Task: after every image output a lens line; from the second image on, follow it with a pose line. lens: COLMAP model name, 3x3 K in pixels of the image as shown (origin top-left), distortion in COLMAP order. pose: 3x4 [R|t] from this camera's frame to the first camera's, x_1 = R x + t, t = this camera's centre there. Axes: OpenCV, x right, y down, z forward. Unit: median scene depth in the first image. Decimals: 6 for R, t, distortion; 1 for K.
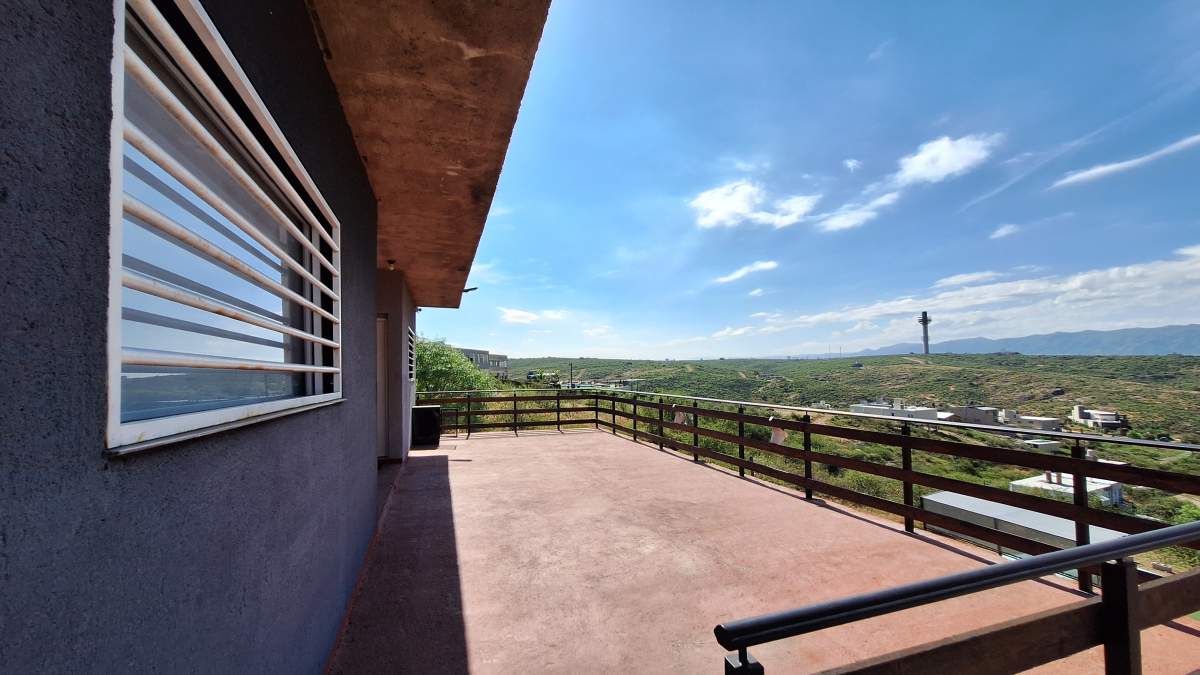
lens RADIAL K [[474.2, 0, 591.8], [0, 474.2, 351.5], [0, 0, 1]] dist [-0.012883, 0.004758]
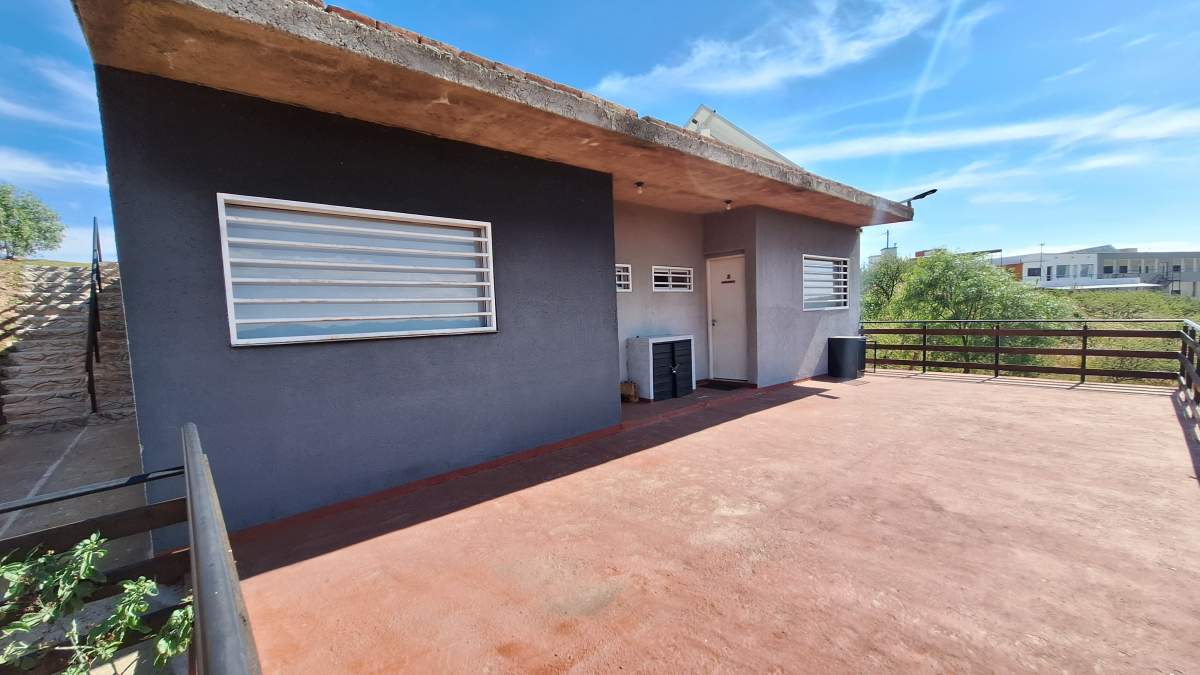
lens RADIAL K [[474.2, 0, 593.9], [0, 474.2, 349.9], [0, 0, 1]] dist [-0.012883, 0.004758]
pose [[0.392580, 0.073264, -0.916795, 0.673553], [0.072532, 0.991251, 0.110273, 0.004174], [0.916853, -0.109788, 0.383831, 0.391613]]
